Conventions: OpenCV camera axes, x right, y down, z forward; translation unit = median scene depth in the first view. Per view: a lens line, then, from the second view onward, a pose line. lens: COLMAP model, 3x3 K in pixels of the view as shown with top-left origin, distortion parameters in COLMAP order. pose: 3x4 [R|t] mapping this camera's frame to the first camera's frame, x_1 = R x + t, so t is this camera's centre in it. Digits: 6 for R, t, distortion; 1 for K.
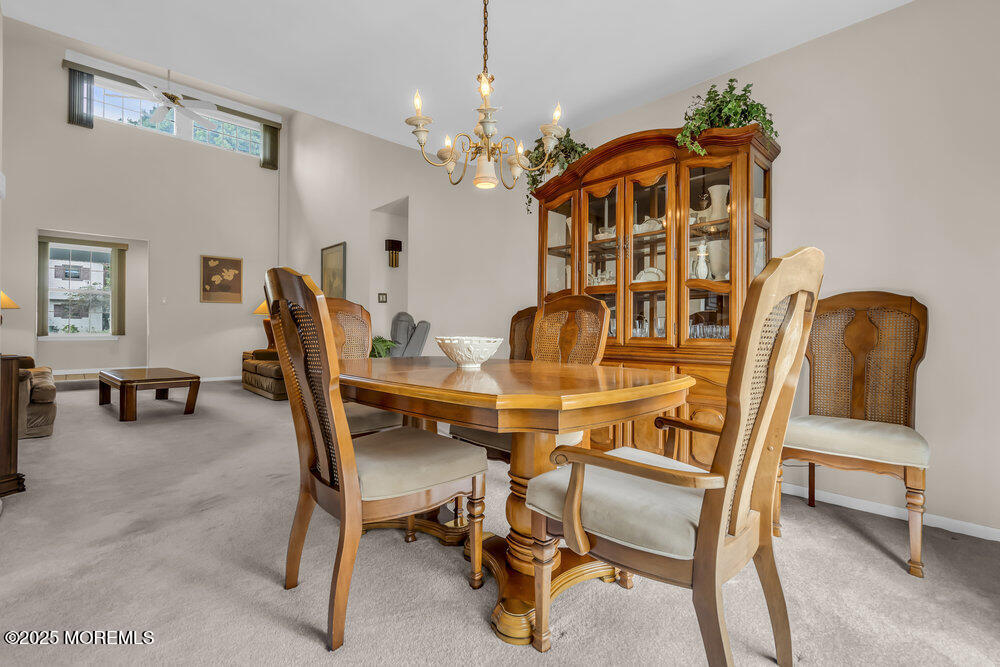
lens RADIAL K [[458.6, 0, 495.9], [0, 458.6, 323.5], [0, 0, 1]] dist [0.010112, -0.000800]
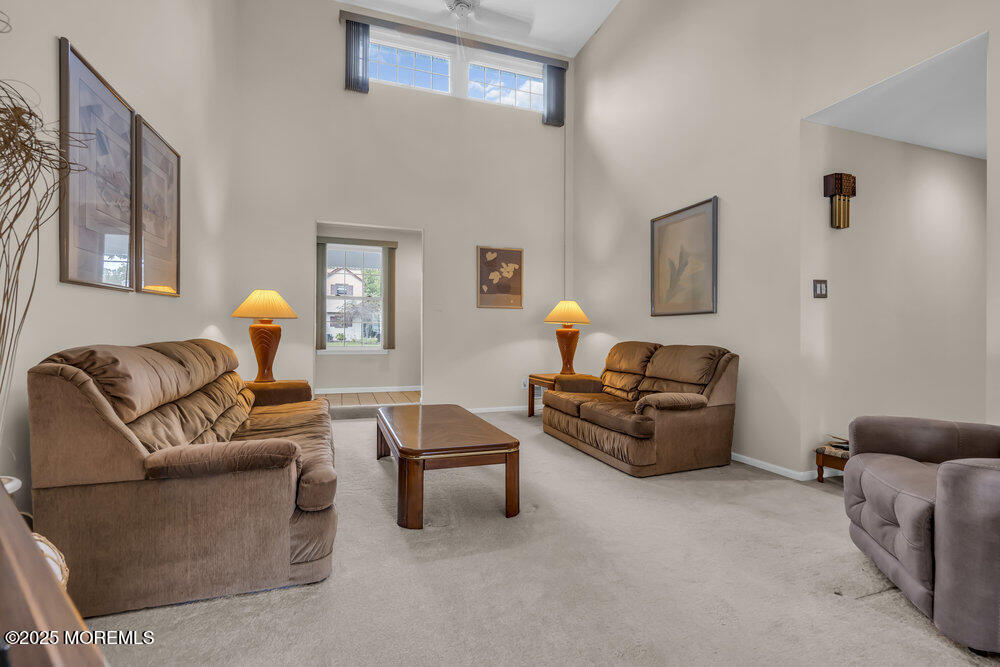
lens RADIAL K [[458.6, 0, 498.7], [0, 458.6, 330.1], [0, 0, 1]] dist [0.010112, -0.000800]
pose [[0.916918, -0.001063, -0.399074, -0.304505], [-0.000004, 0.999996, -0.002673, -0.006952], [0.399075, 0.002452, 0.916915, 0.316253]]
